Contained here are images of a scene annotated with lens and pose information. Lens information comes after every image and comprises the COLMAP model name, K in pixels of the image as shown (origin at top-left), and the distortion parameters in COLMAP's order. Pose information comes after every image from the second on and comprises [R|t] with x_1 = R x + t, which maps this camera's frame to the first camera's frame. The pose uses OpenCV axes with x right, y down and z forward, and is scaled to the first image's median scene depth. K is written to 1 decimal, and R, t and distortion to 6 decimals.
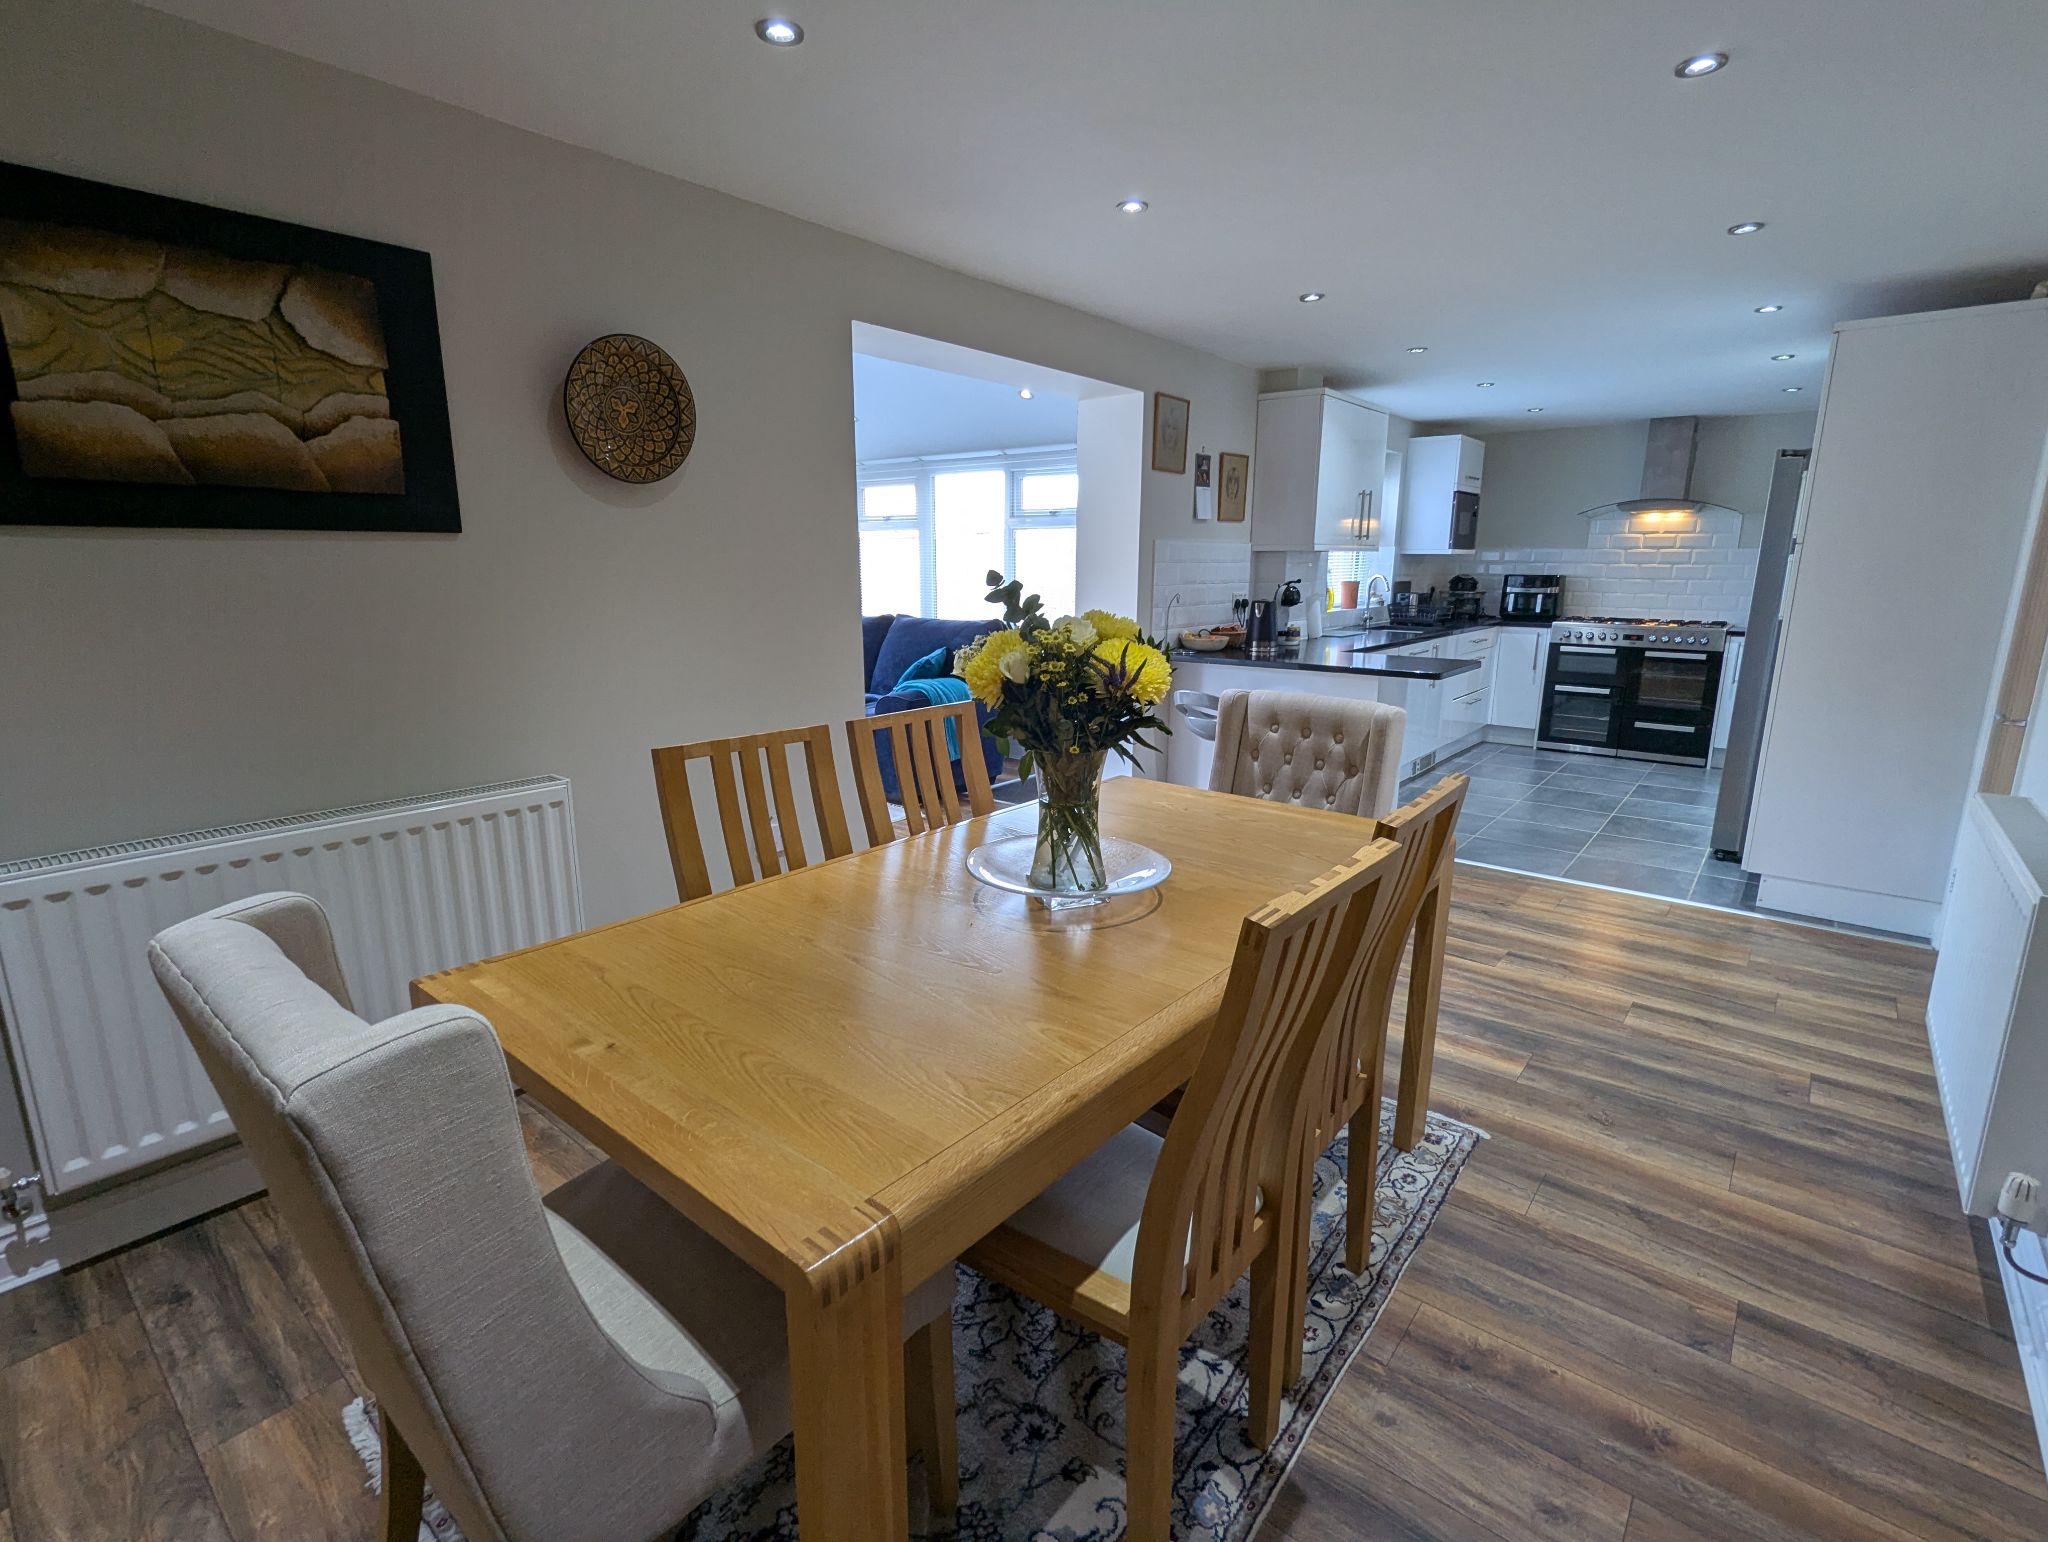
lens RADIAL K [[973.8, 0, 1024.0], [0, 973.8, 771.0], [0, 0, 1]] dist [-0.008173, 0.000766]
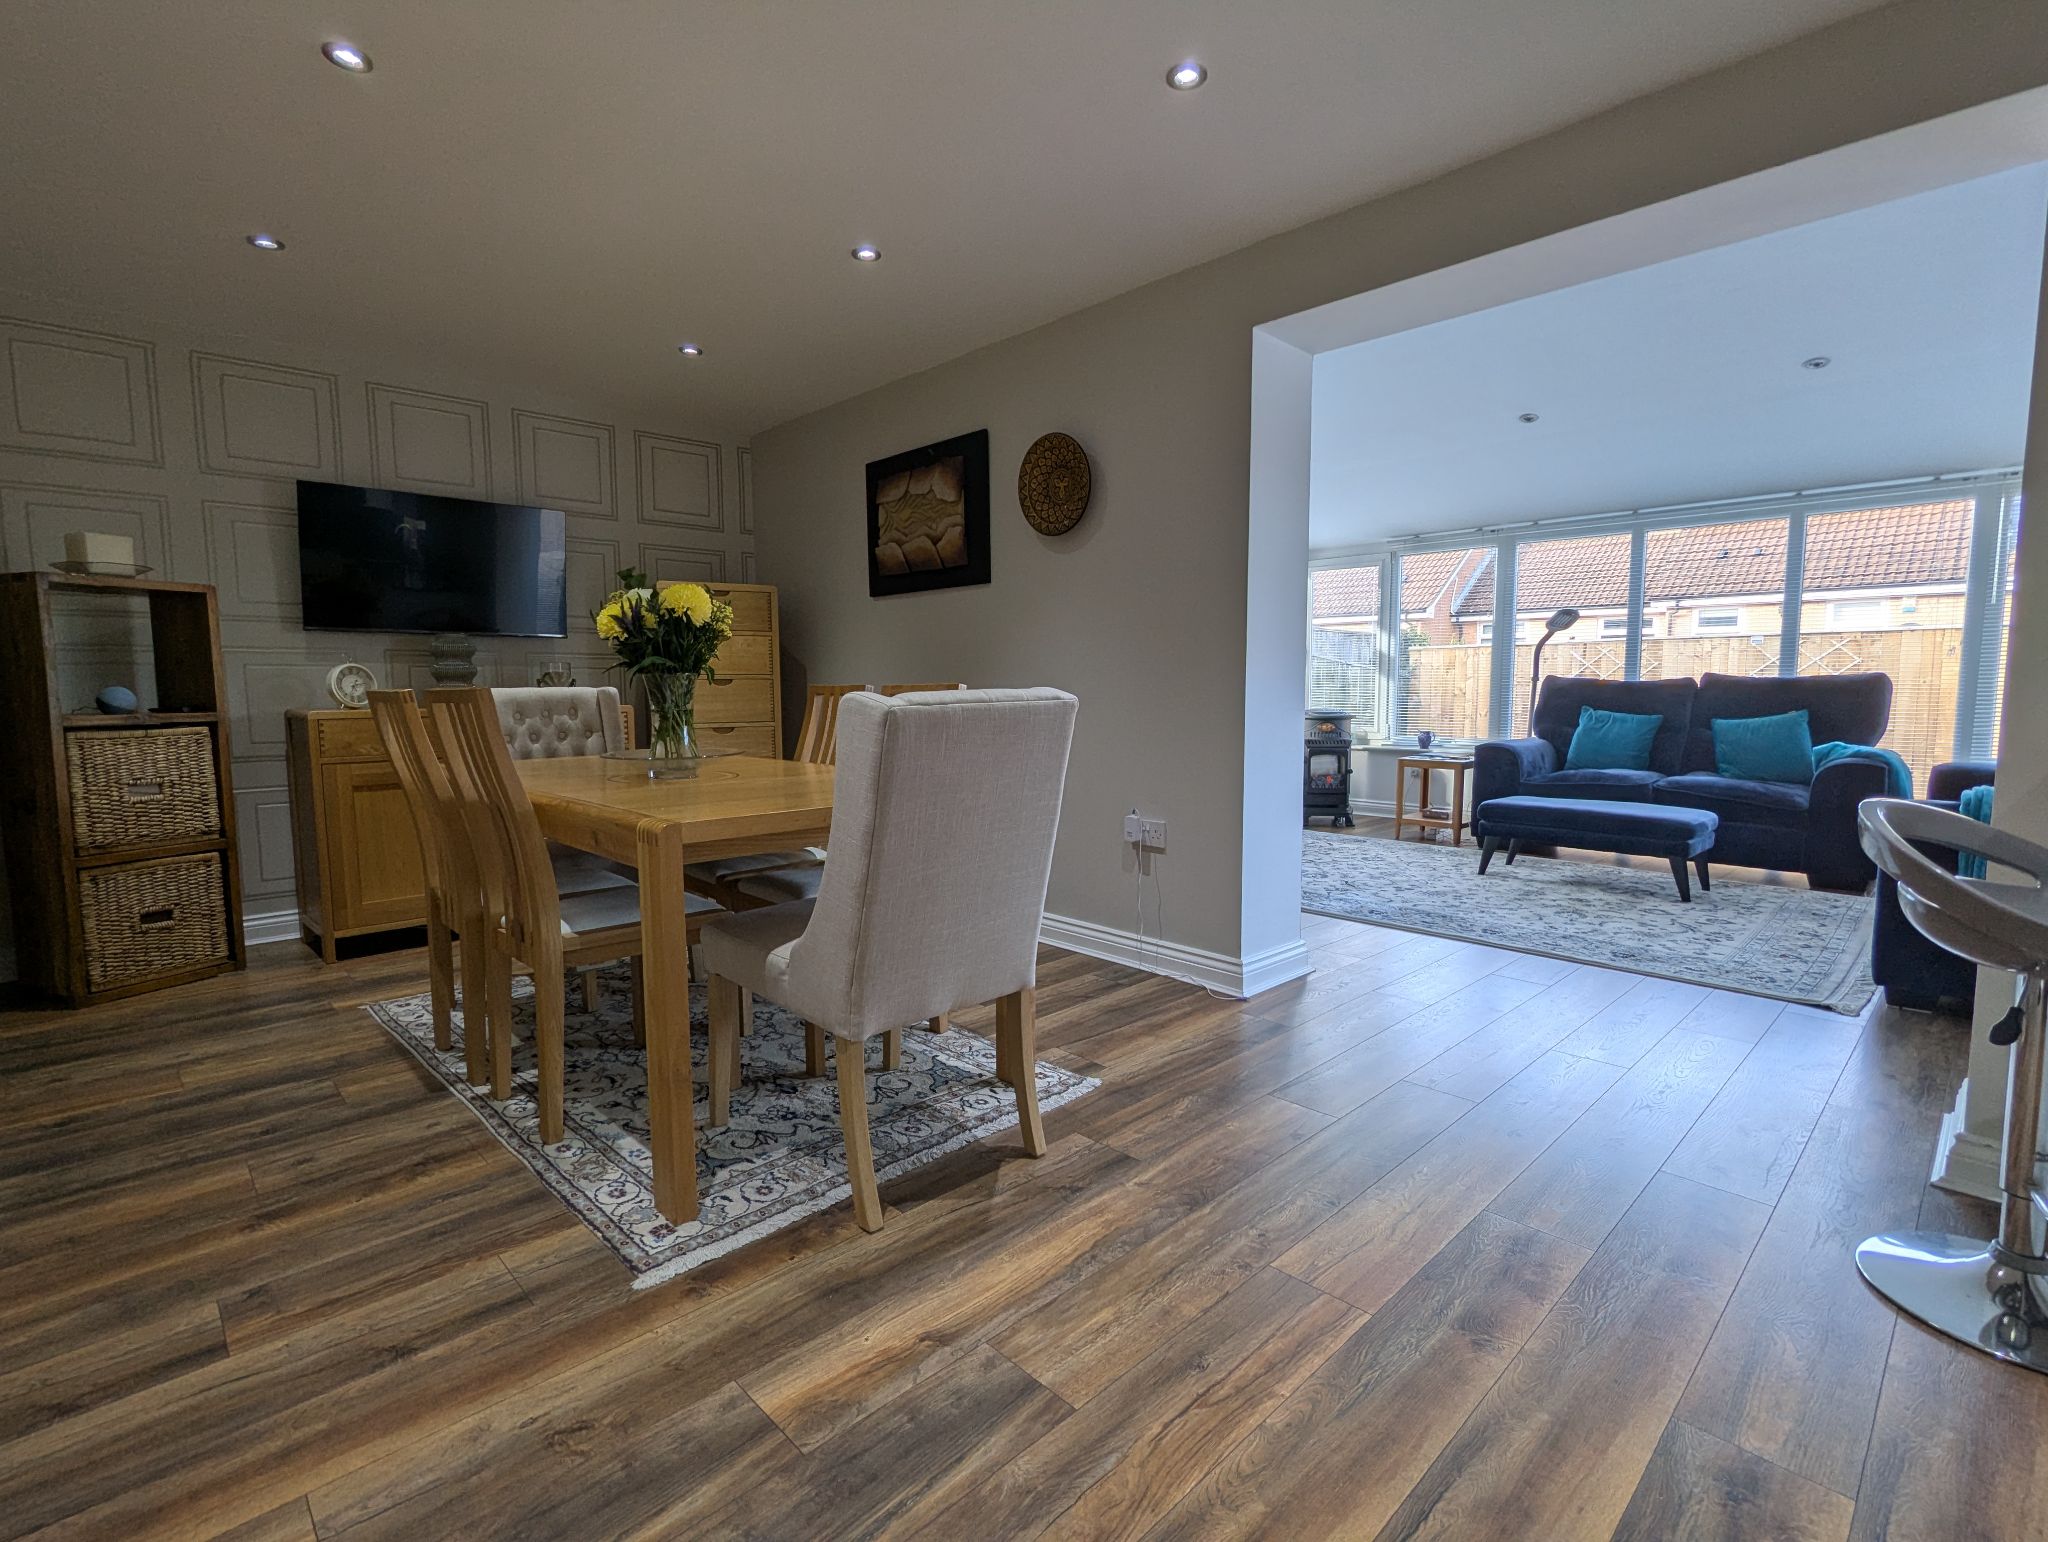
lens RADIAL K [[973.8, 0, 1024.0], [0, 973.8, 771.0], [0, 0, 1]] dist [-0.008173, 0.000766]
pose [[-0.115814, 0.083194, -0.989781, 1.267959], [-0.207870, 0.972390, 0.106054, -0.131086], [0.971276, 0.218028, -0.095323, 1.442833]]
